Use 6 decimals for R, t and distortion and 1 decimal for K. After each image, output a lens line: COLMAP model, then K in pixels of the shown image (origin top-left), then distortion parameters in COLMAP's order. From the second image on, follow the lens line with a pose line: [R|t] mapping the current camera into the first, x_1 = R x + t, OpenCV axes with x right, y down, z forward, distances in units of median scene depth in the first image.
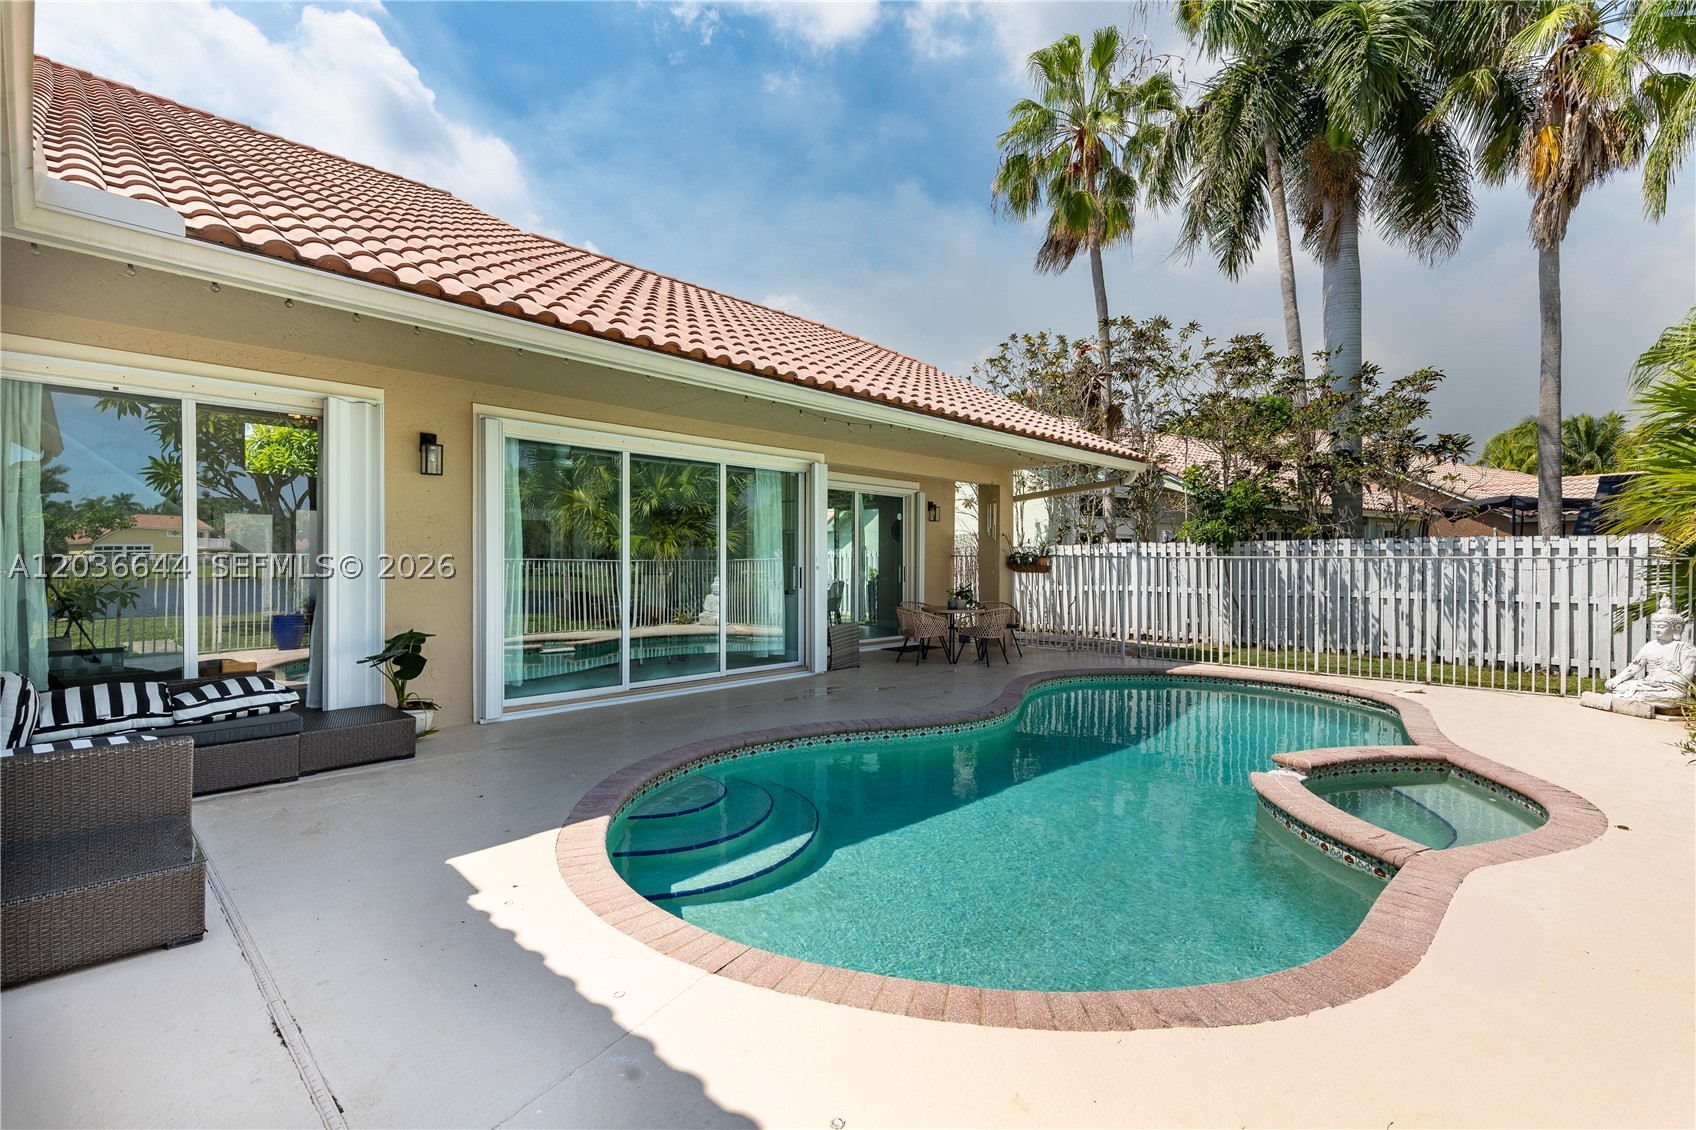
lens RADIAL K [[776.3, 0, 851.4], [0, 776.3, 564.2], [0, 0, 1]] dist [0.000363, -0.000037]
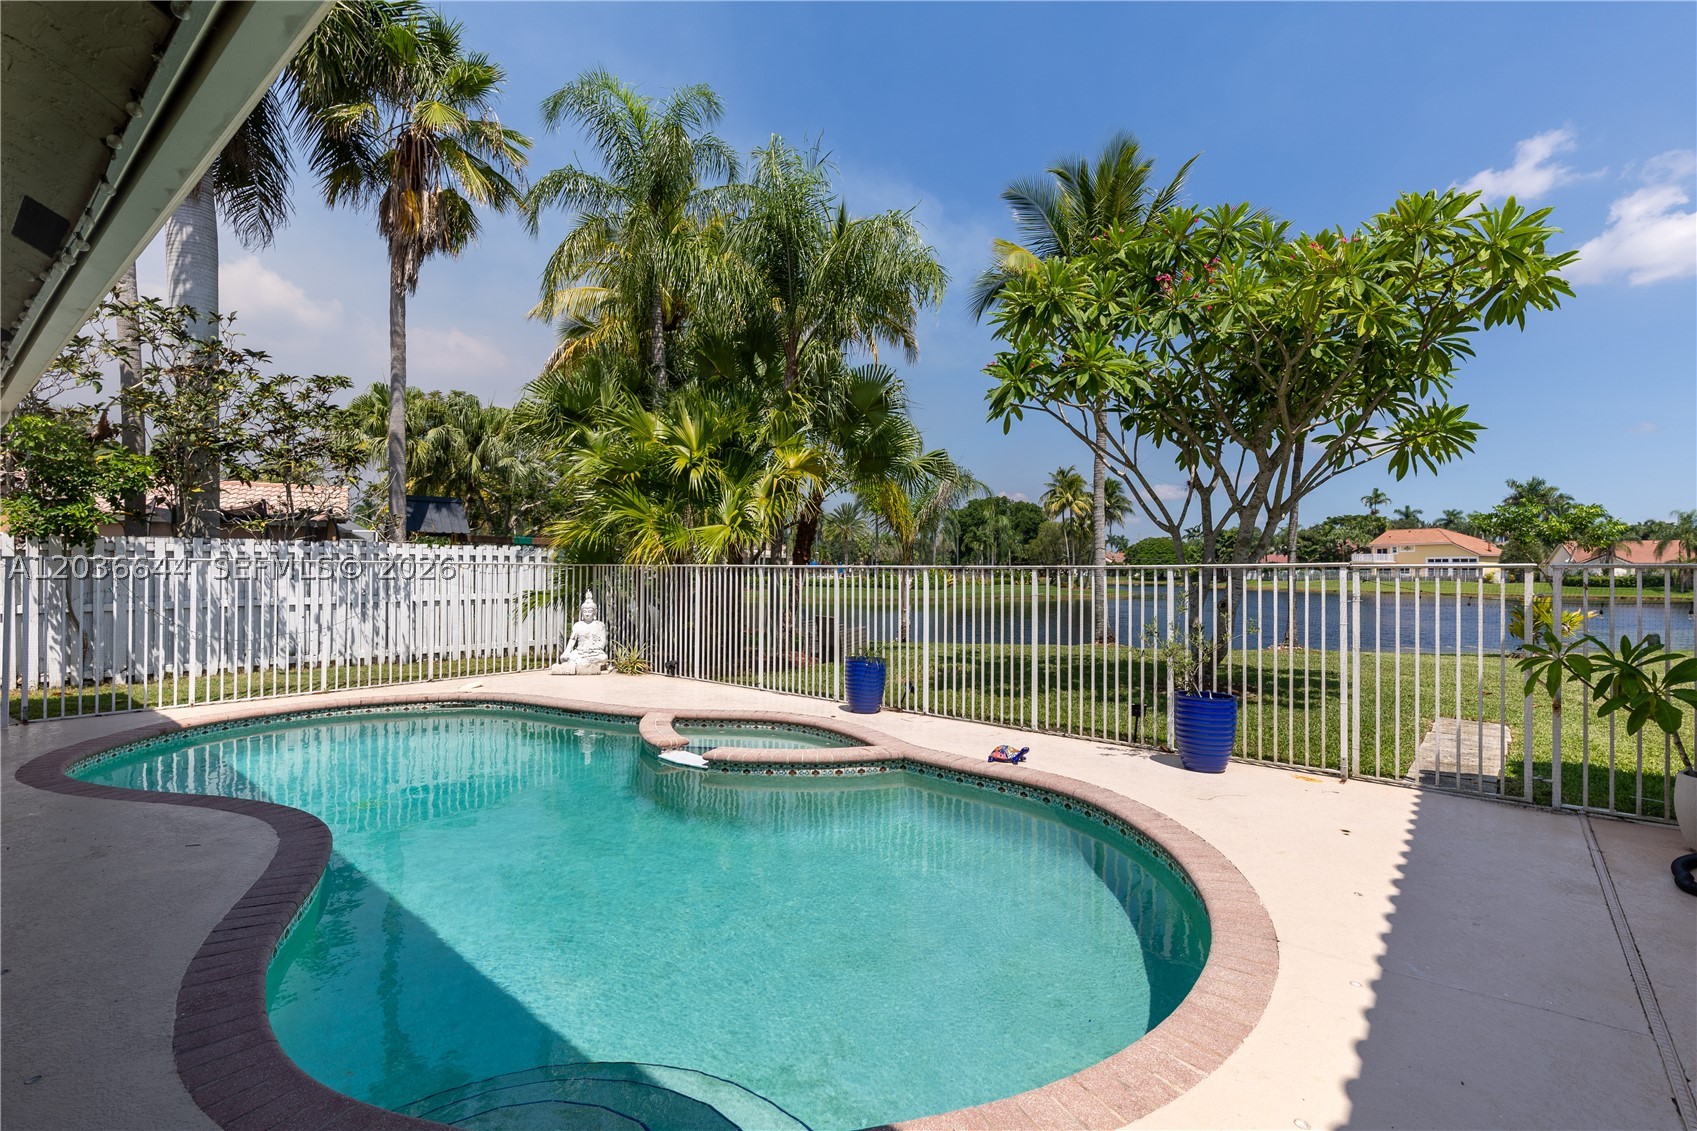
lens RADIAL K [[776.7, 0, 857.0], [0, 776.7, 564.4], [0, 0, 1]] dist [0.000363, -0.000037]
pose [[-0.087194, 0.001558, 0.996190, -0.344559], [-0.001352, 0.999998, -0.001682, -0.005126], [-0.996190, -0.001493, -0.087191, 0.469602]]
